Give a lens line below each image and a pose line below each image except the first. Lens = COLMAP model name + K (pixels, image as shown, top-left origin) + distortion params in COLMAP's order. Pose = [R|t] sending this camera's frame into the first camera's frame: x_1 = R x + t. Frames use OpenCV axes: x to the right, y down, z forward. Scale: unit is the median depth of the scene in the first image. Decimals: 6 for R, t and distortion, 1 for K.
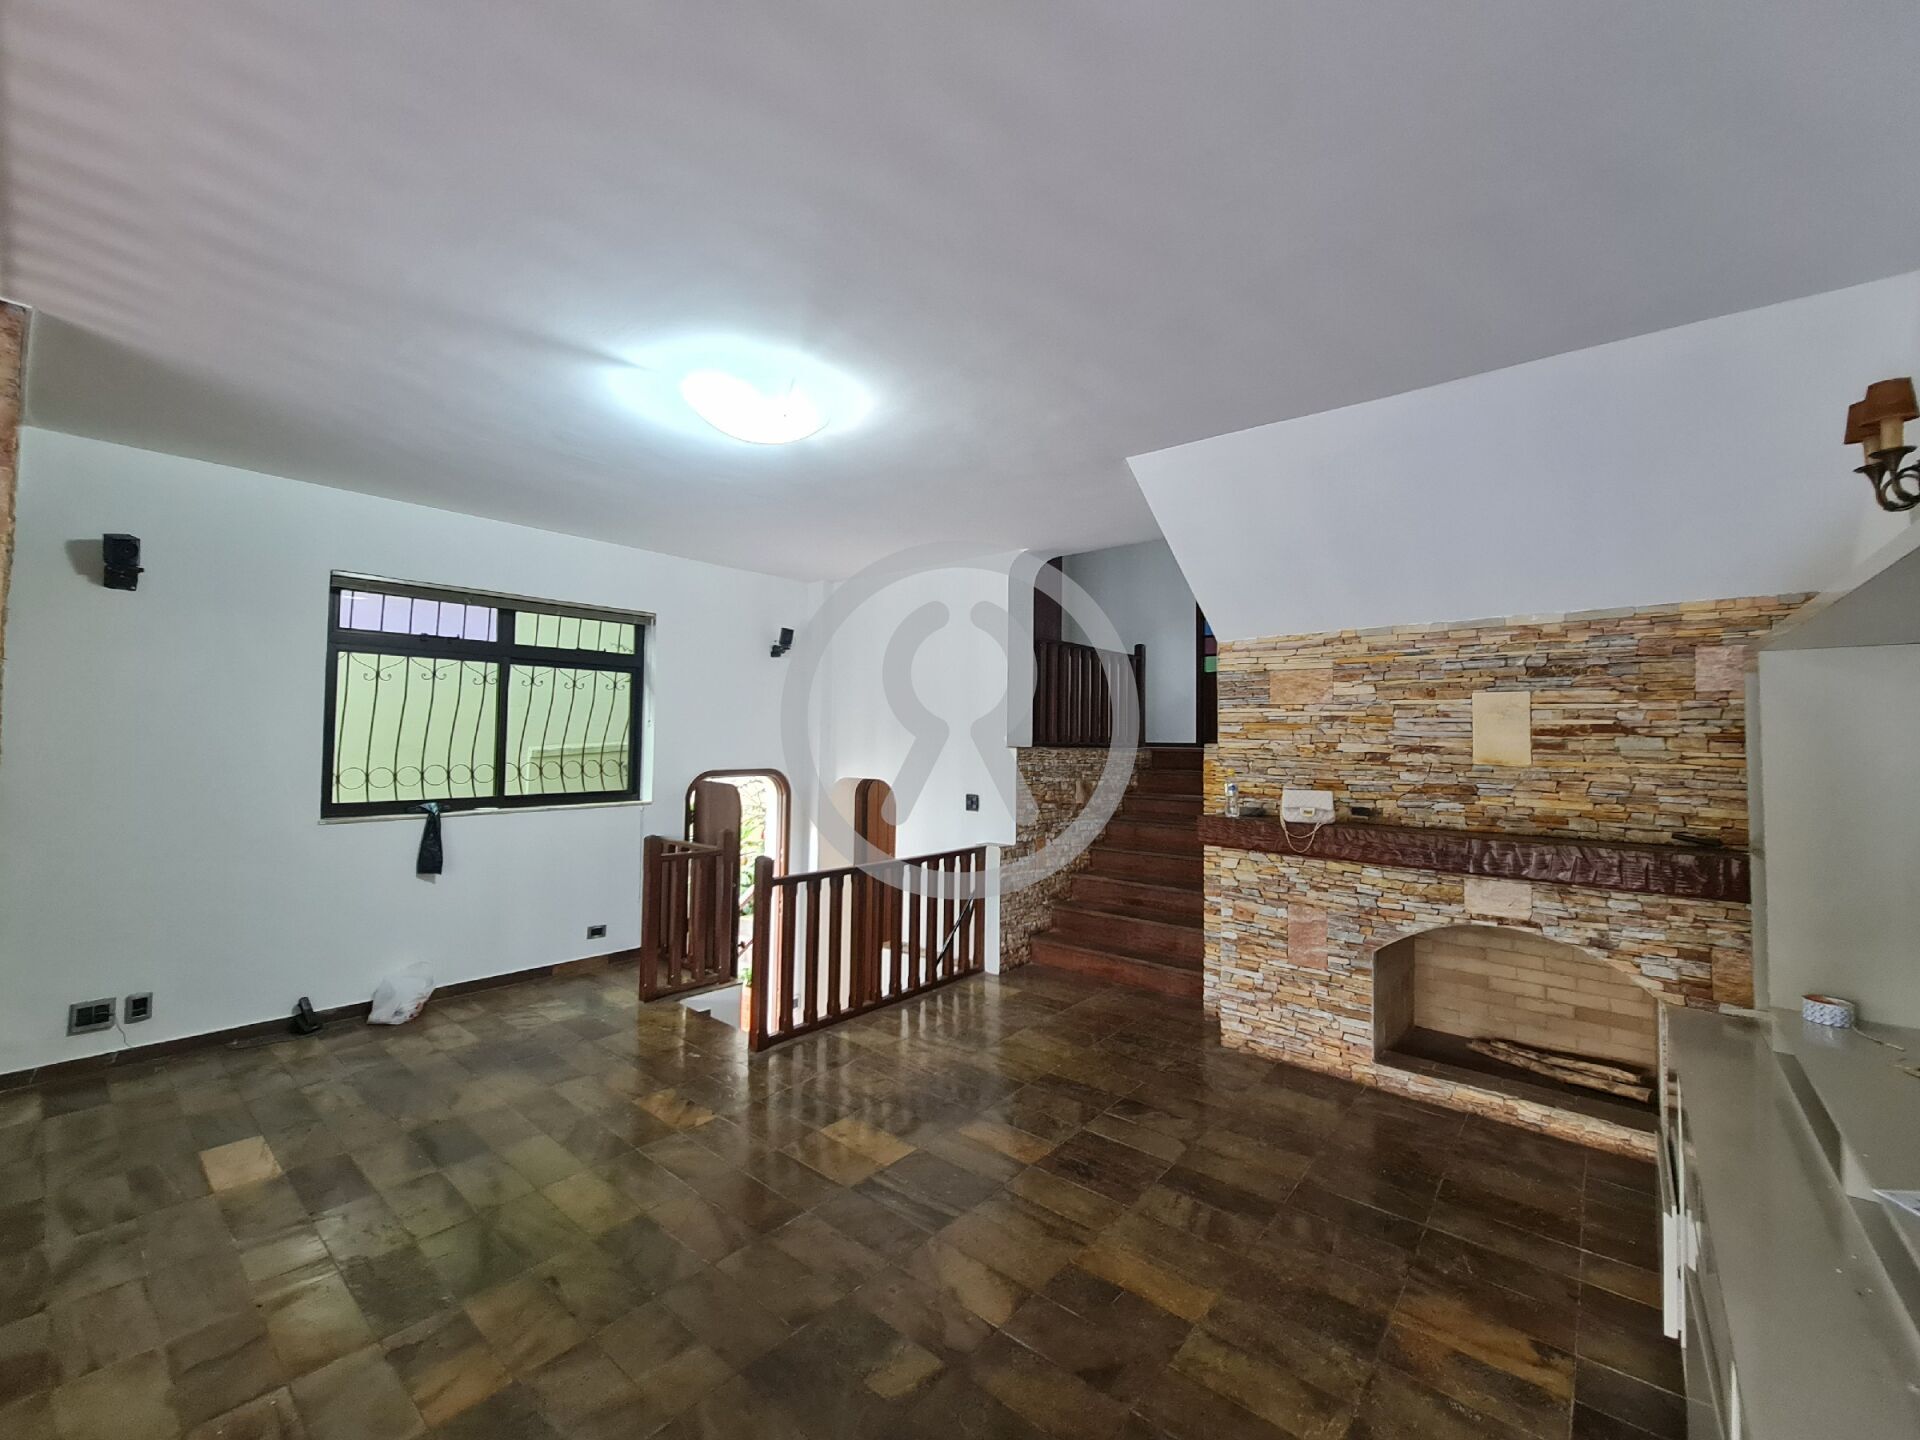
lens RADIAL K [[772.5, 0, 953.9], [0, 772.5, 709.2], [0, 0, 1]] dist [0.000668, 0.000101]
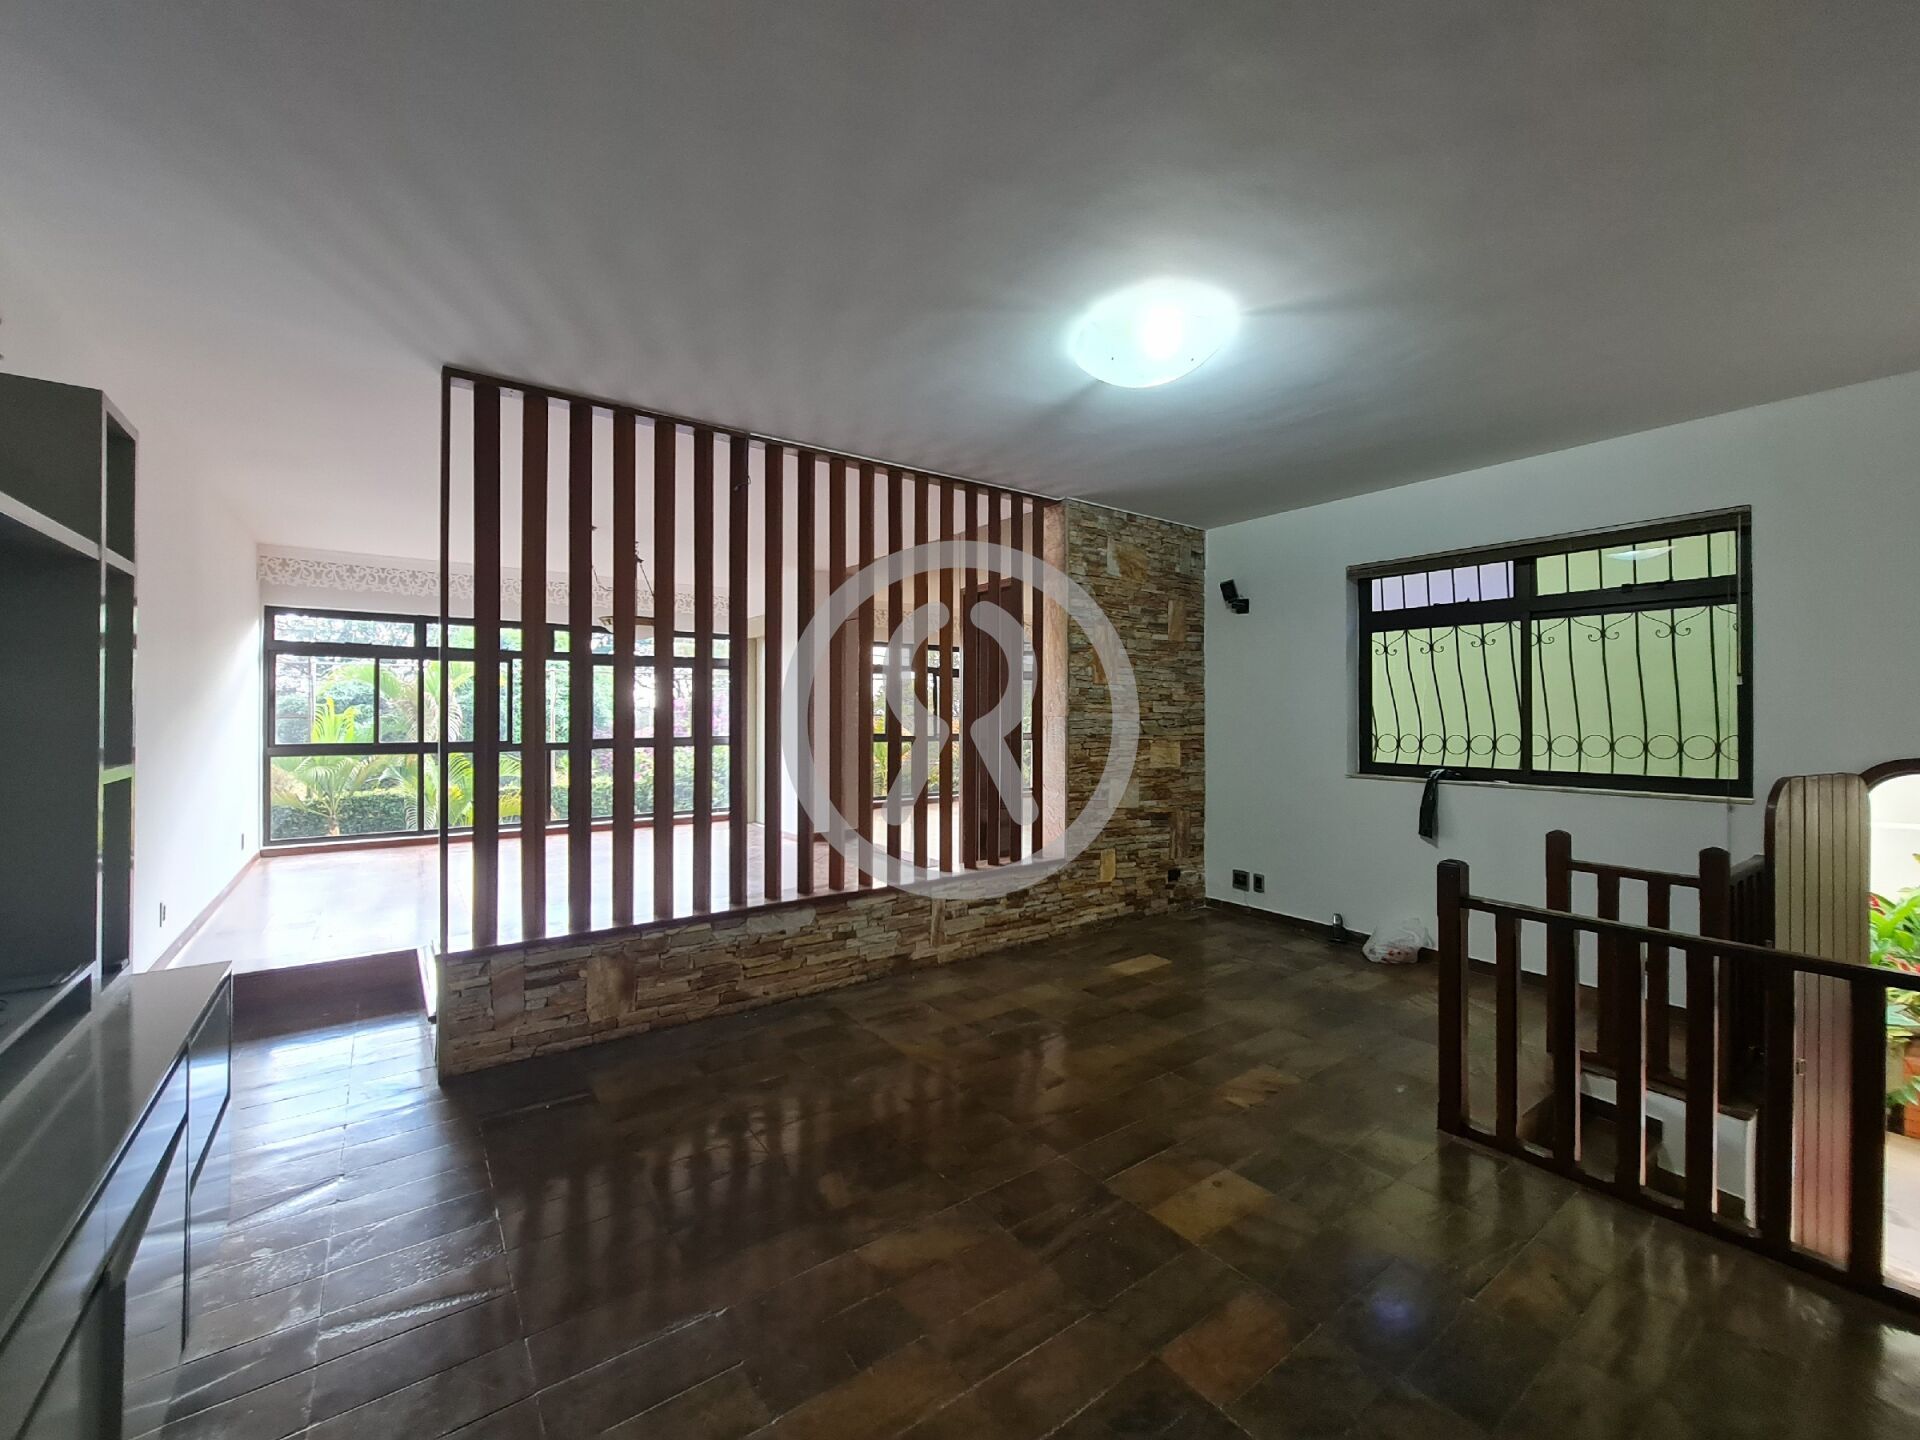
lens RADIAL K [[772.5, 0, 953.9], [0, 772.5, 709.2], [0, 0, 1]] dist [0.000668, 0.000101]
pose [[-0.235707, -0.019304, -0.971632, 0.472440], [0.031313, 0.999133, -0.027447, 0.051050], [0.971320, -0.036894, -0.234898, 0.632805]]
